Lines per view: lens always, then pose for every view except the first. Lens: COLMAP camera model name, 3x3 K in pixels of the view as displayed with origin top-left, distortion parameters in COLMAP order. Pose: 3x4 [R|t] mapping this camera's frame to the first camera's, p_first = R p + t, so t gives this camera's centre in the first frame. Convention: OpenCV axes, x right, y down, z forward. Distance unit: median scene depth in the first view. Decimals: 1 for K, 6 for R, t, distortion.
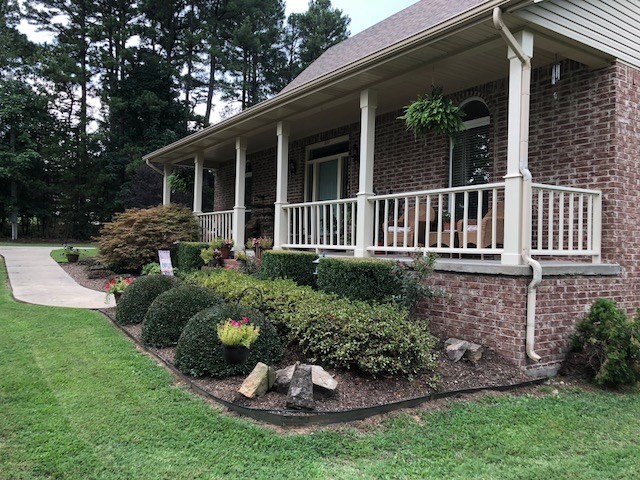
lens RADIAL K [[529.1, 0, 318.7], [0, 529.1, 241.4], [0, 0, 1]] dist [0.027451, -0.008155]
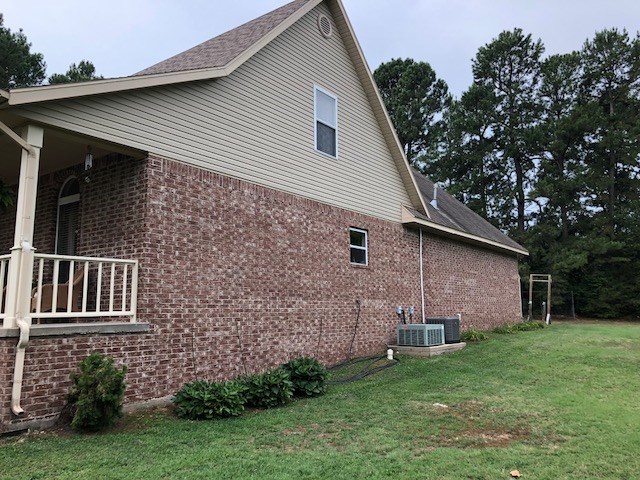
lens RADIAL K [[529.1, 0, 320.2], [0, 529.1, 238.0], [0, 0, 1]] dist [0.027451, -0.008155]
pose [[0.944376, 0.012859, 0.328617, 0.526936], [0.028174, 0.992398, -0.119799, 0.008877], [-0.327660, 0.122394, 0.936834, -0.243729]]
